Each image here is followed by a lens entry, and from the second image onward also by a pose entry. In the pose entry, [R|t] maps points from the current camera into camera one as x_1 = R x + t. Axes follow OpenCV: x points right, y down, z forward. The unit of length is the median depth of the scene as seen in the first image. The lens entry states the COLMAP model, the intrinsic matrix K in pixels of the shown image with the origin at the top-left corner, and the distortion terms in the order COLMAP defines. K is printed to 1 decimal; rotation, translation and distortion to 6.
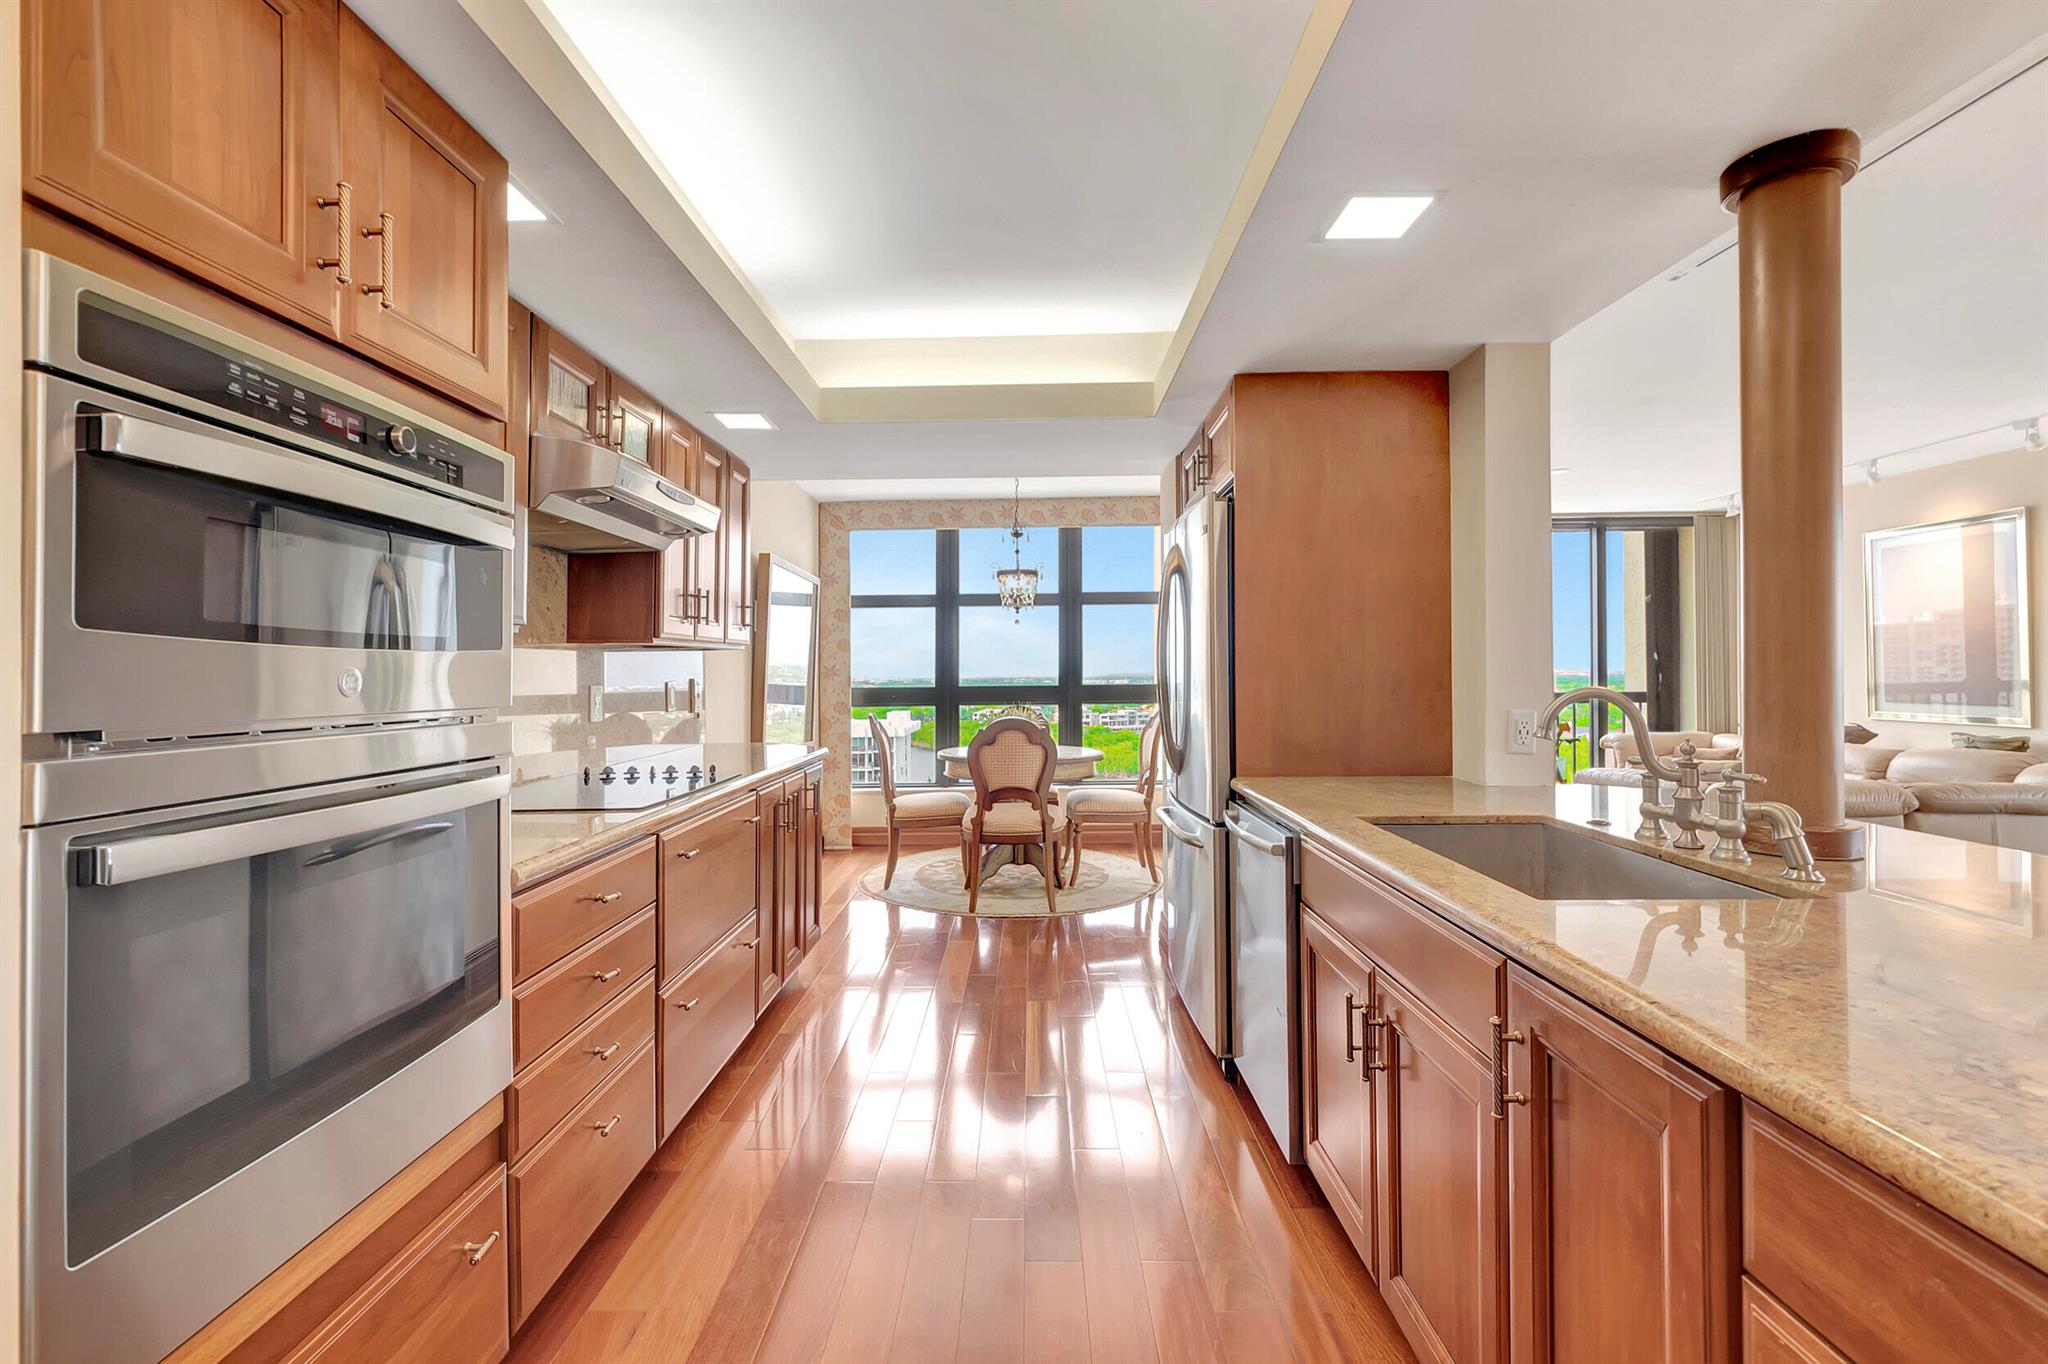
lens RADIAL K [[909.2, 0, 1026.1], [0, 909.2, 647.1], [0, 0, 1]] dist [0.006058, -0.003550]
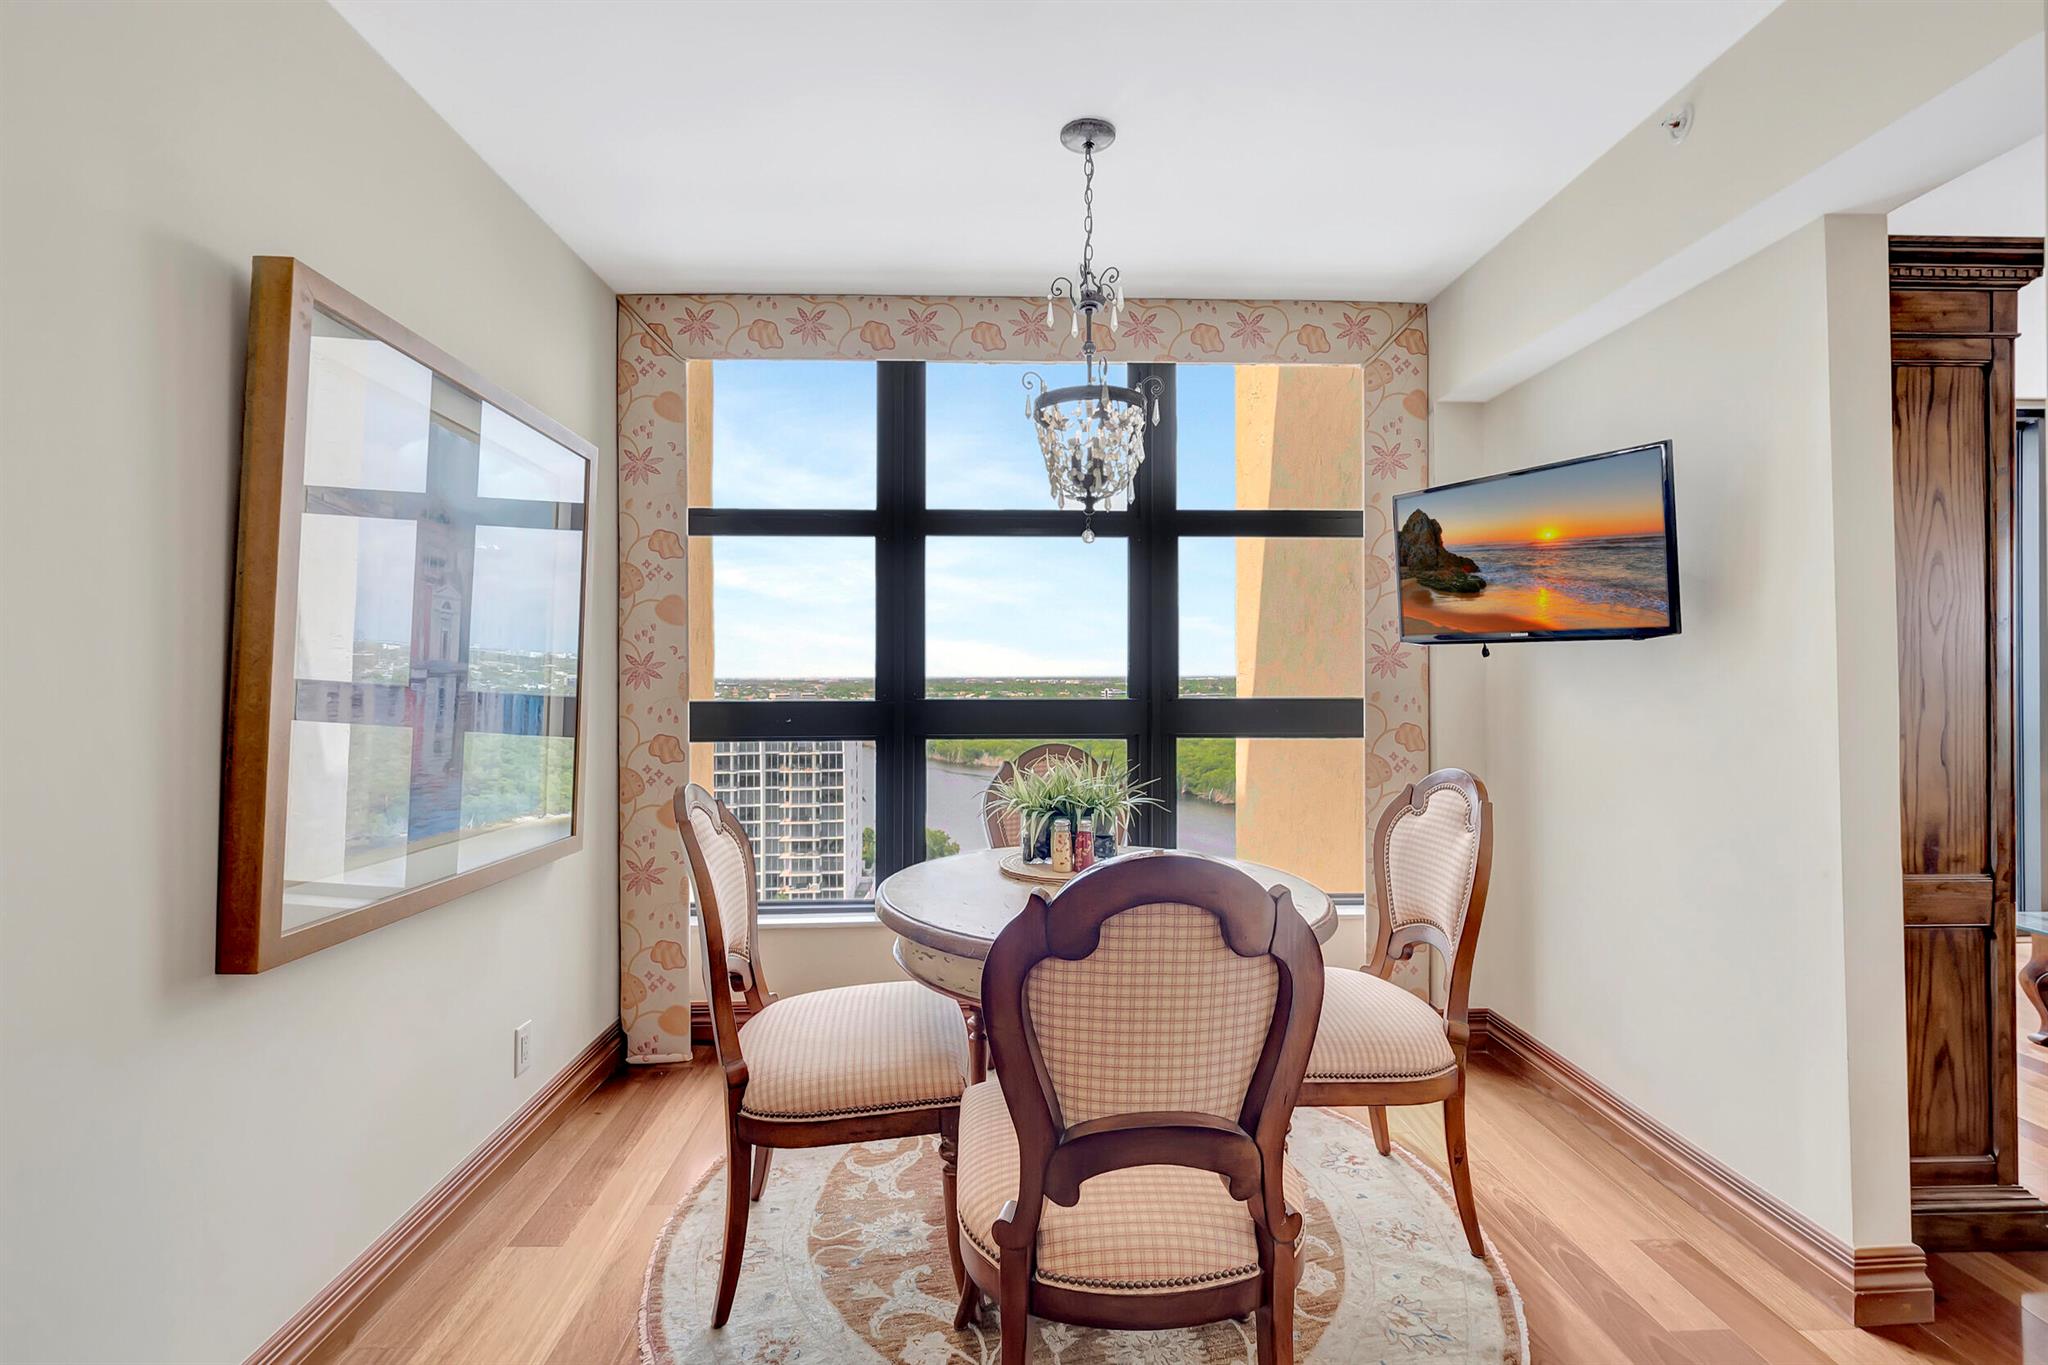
lens RADIAL K [[909.2, 0, 1005.9], [0, 909.2, 672.3], [0, 0, 1]] dist [0.006058, -0.003550]
pose [[0.999438, 0.006442, 0.032894, -0.067186], [-0.007320, 0.999618, 0.026643, 0.021259], [-0.032710, -0.026869, 0.999104, 0.747961]]
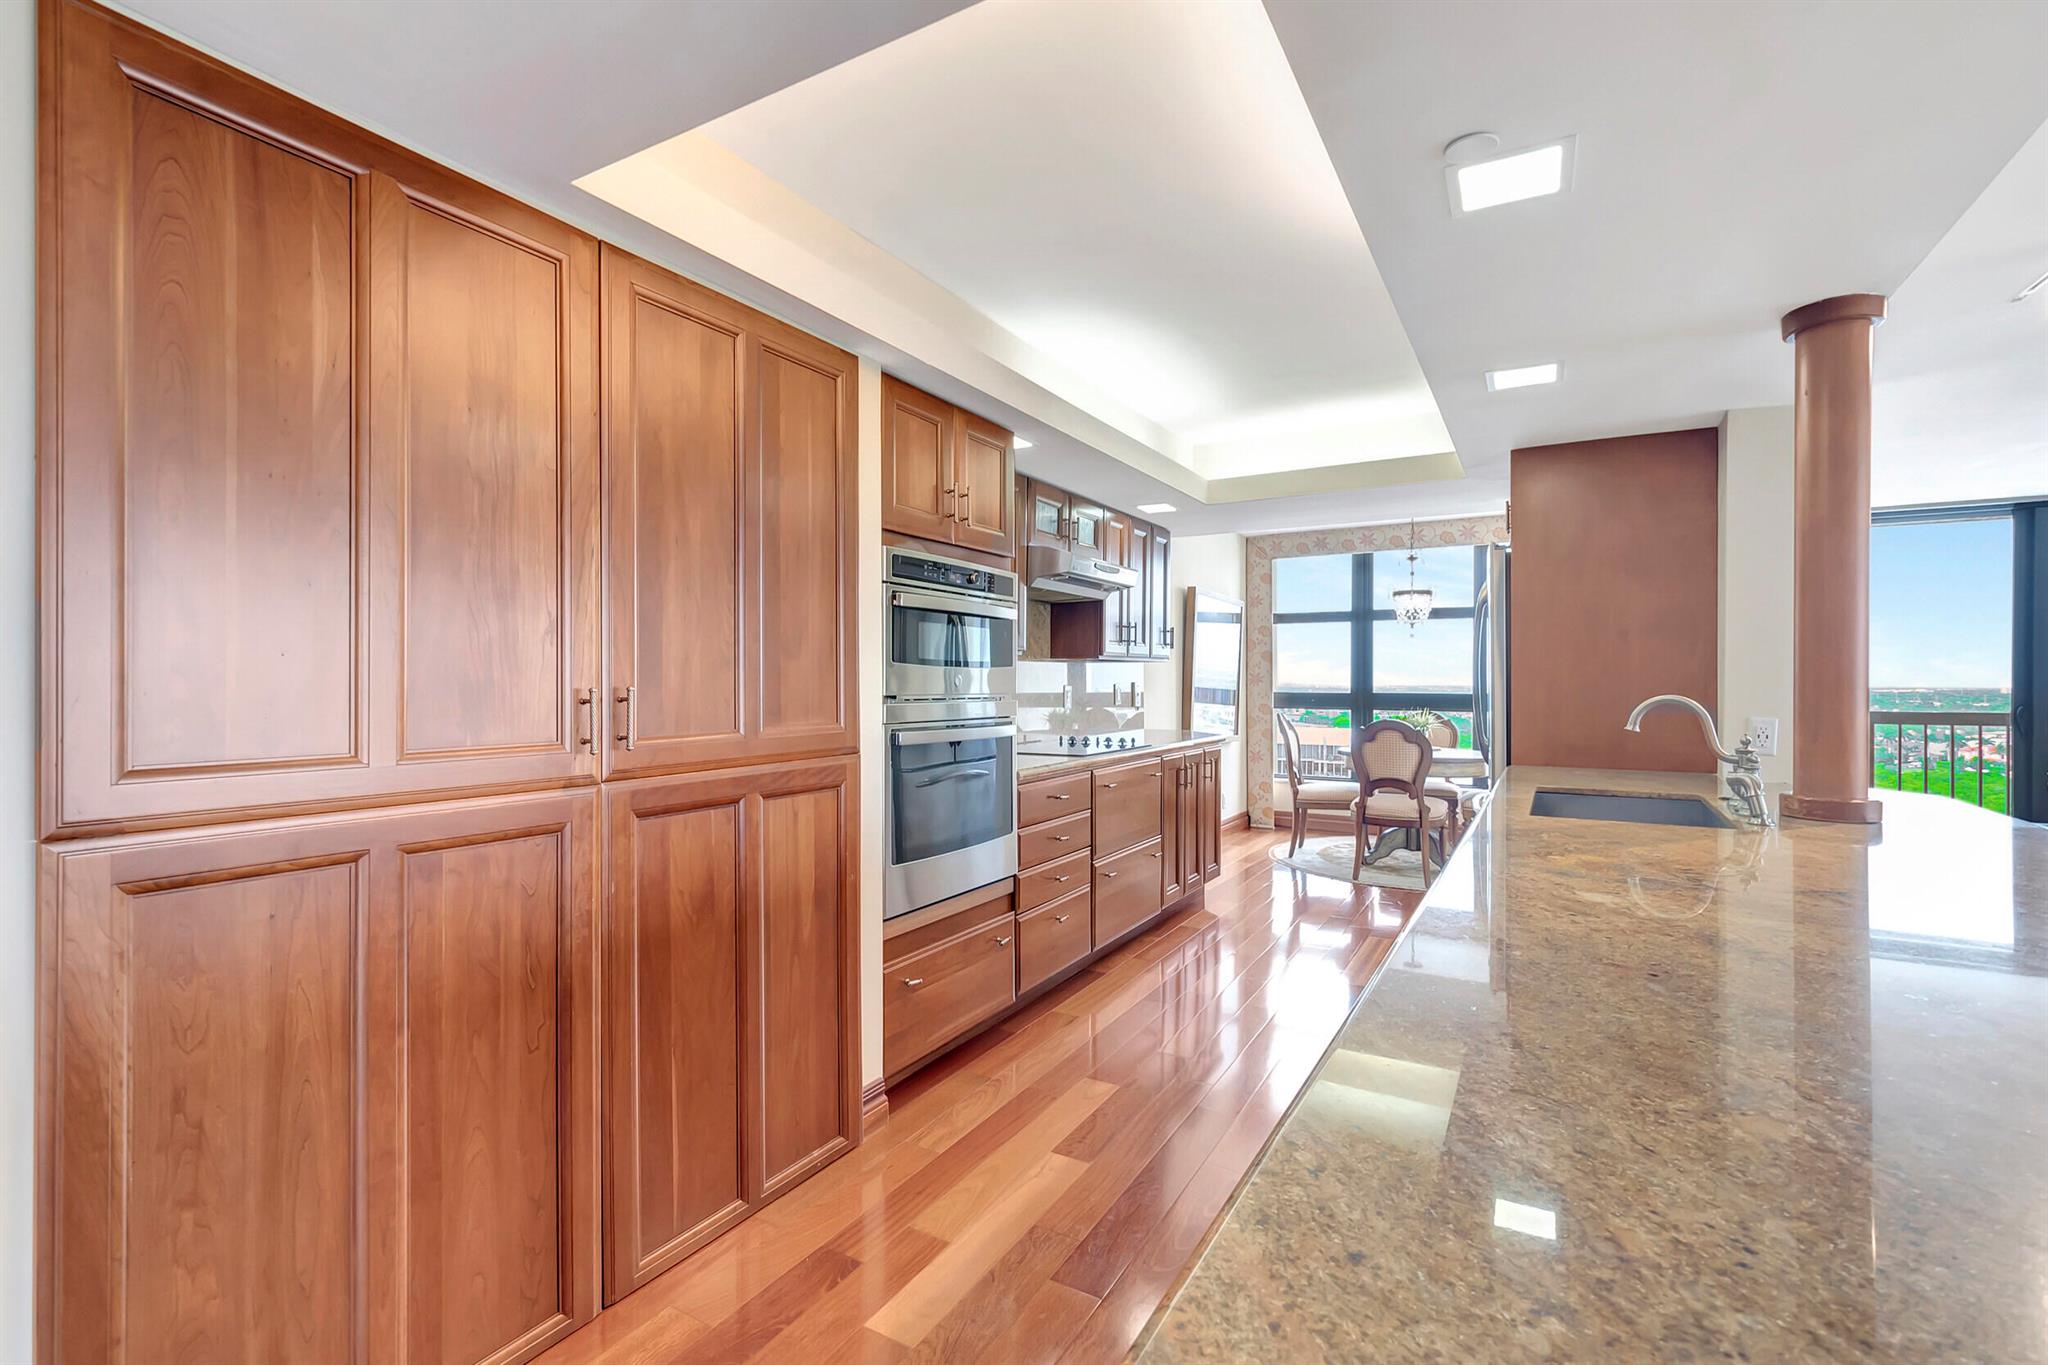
lens RADIAL K [[909.2, 0, 1023.1], [0, 909.2, 664.2], [0, 0, 1]] dist [0.006058, -0.003550]
pose [[0.868047, 0.002987, -0.496473, 0.156033], [0.002966, 0.999933, 0.011203, -0.008298], [0.496474, -0.011197, 0.867980, -0.258515]]
